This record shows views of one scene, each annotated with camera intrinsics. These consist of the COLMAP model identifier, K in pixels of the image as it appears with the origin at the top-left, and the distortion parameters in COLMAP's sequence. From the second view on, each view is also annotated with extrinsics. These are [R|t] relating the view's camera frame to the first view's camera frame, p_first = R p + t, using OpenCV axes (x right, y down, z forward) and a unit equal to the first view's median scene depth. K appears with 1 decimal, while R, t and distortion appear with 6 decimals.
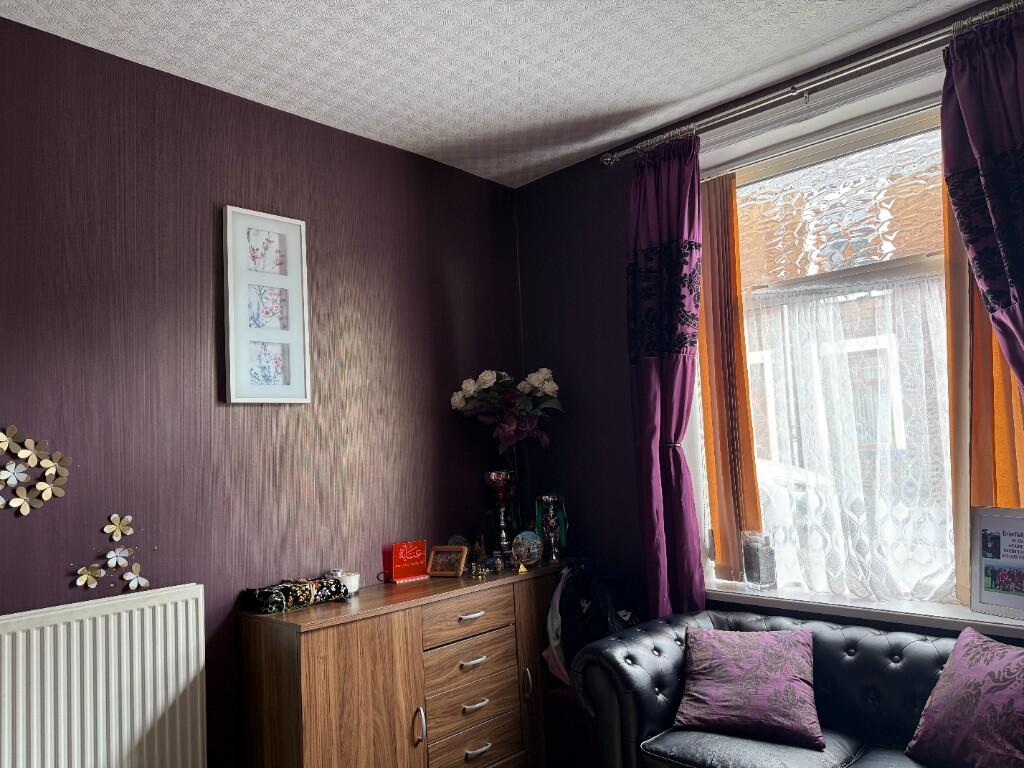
lens RADIAL K [[726.7, 0, 512.0], [0, 726.7, 384.0], [0, 0, 1]] dist [-0.000422, -0.009062]
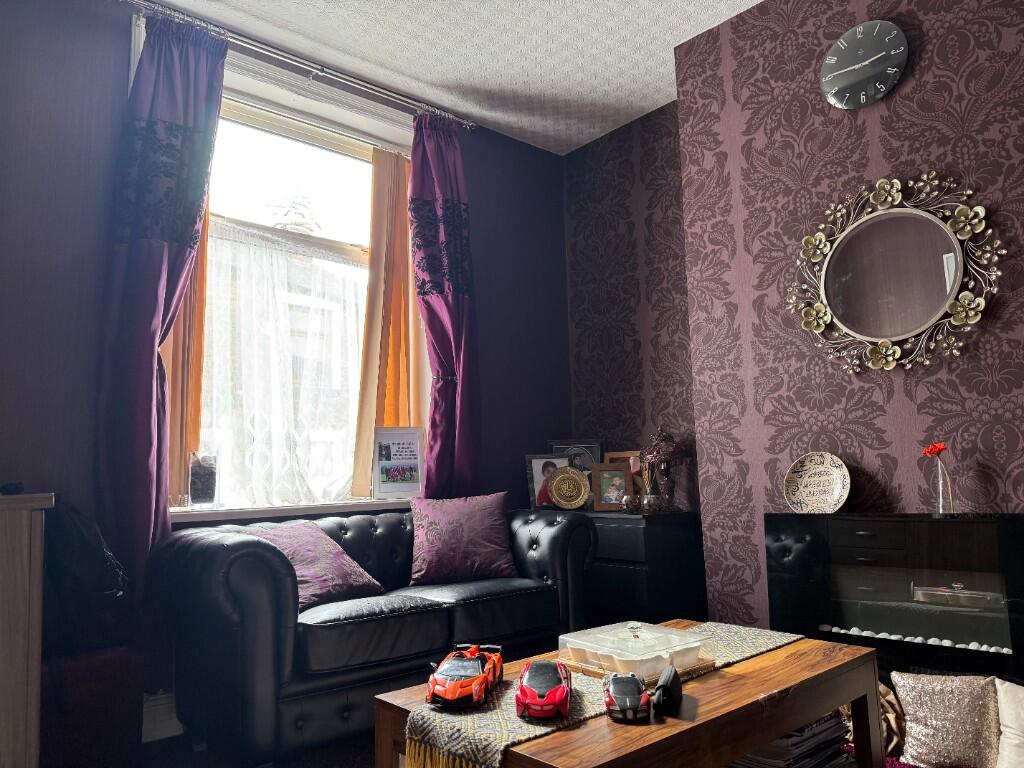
lens RADIAL K [[726.7, 0, 512.0], [0, 726.7, 384.0], [0, 0, 1]] dist [-0.000422, -0.009062]
pose [[0.073918, 0.174900, 0.981808, -0.751143], [-0.057963, 0.983590, -0.170853, 0.317699], [-0.995578, -0.044279, 0.082843, 0.631245]]
